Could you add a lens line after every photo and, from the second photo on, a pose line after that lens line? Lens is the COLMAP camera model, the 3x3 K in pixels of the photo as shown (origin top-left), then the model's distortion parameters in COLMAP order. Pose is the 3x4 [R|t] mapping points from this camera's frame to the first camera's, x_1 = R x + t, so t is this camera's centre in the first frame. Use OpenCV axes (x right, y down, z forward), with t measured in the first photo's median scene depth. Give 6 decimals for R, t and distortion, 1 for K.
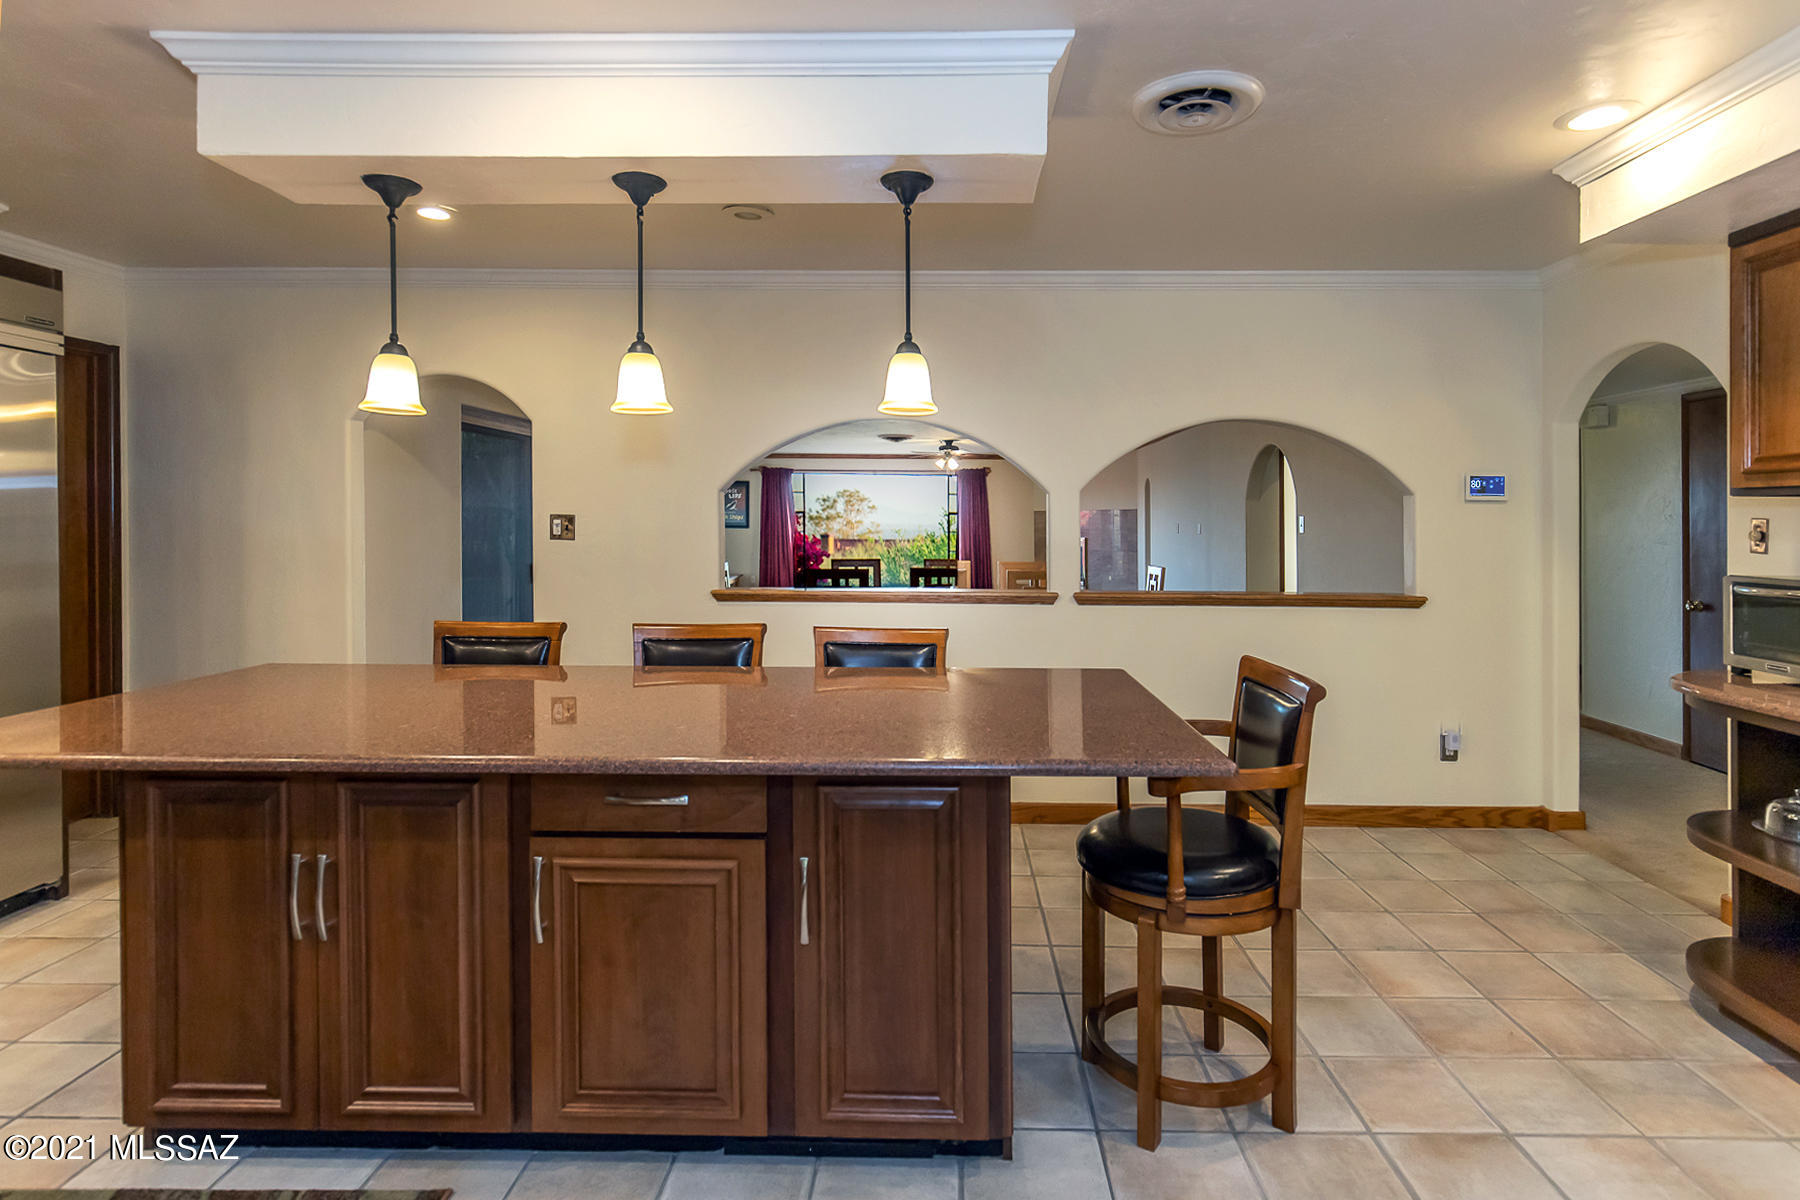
lens RADIAL K [[1001.3, 0, 925.1], [0, 1001.3, 523.3], [0, 0, 1]] dist [0.004779, -0.000083]
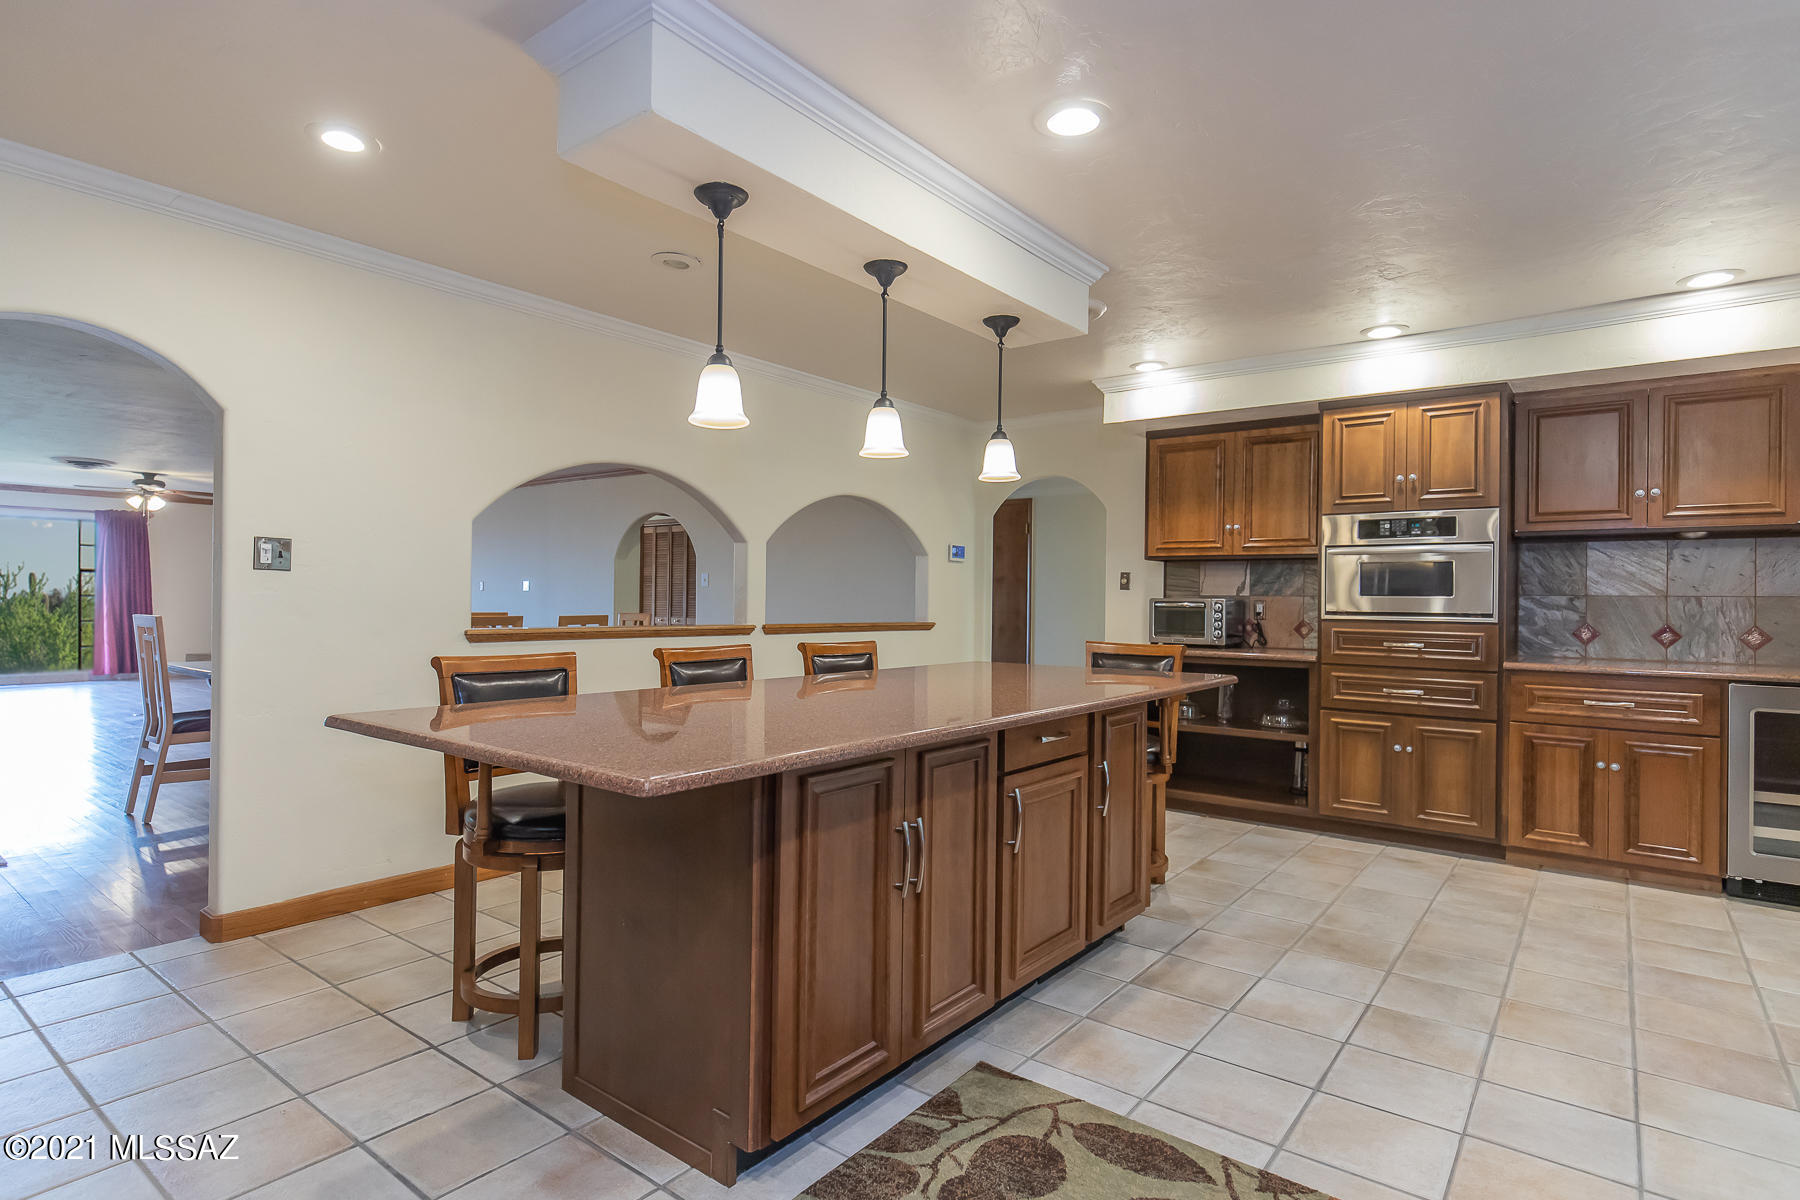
lens RADIAL K [[926.9, 0, 898.8], [0, 926.9, 602.3], [0, 0, 1]] dist [0.024993, 0.000982]
pose [[0.603932, -0.000144, 0.797036, -0.667608], [-0.008638, 0.999940, 0.006725, 0.033441], [-0.796989, -0.010947, 0.603894, 0.169756]]
